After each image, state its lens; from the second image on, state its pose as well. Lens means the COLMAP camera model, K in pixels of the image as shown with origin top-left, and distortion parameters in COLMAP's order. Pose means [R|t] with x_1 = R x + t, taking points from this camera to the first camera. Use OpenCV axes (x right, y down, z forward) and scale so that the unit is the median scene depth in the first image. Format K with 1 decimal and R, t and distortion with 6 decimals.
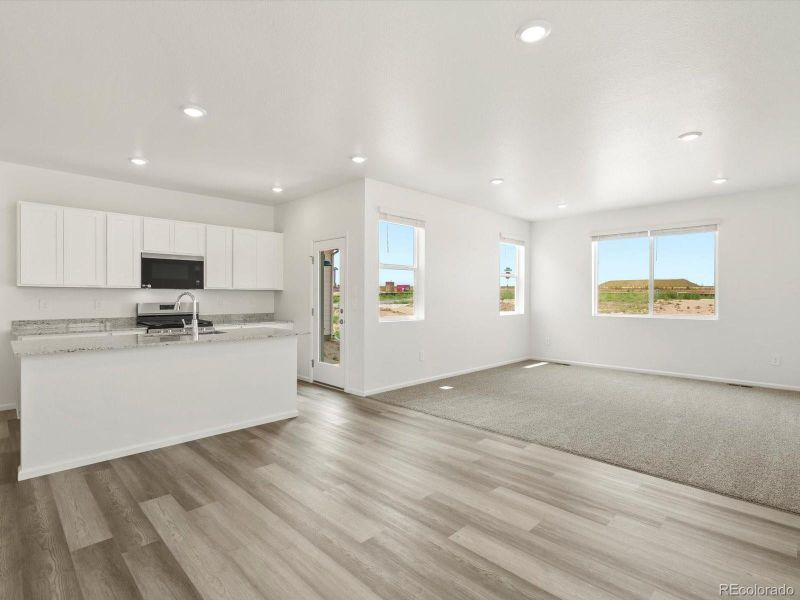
lens RADIAL K [[407.7, 0, 399.9], [0, 407.7, 298.4], [0, 0, 1]] dist [0.003417, 0.001658]
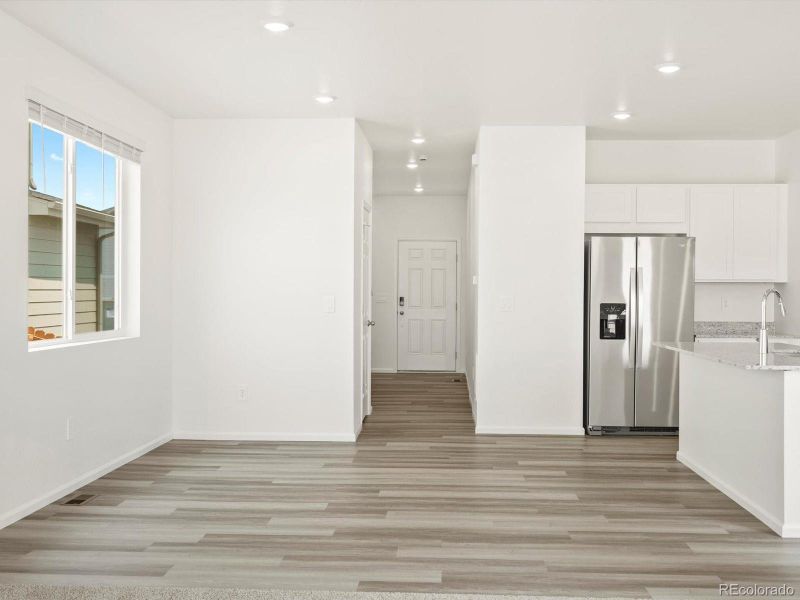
lens RADIAL K [[879.7, 0, 401.9], [0, 879.7, 300.4], [0, 0, 1]] dist [0.000876, 0.000000]
pose [[-0.744739, -0.000790, -0.667355, 0.794502], [-0.011126, 0.999875, 0.011233, -0.004124], [0.667263, 0.015790, -0.744655, 1.466026]]
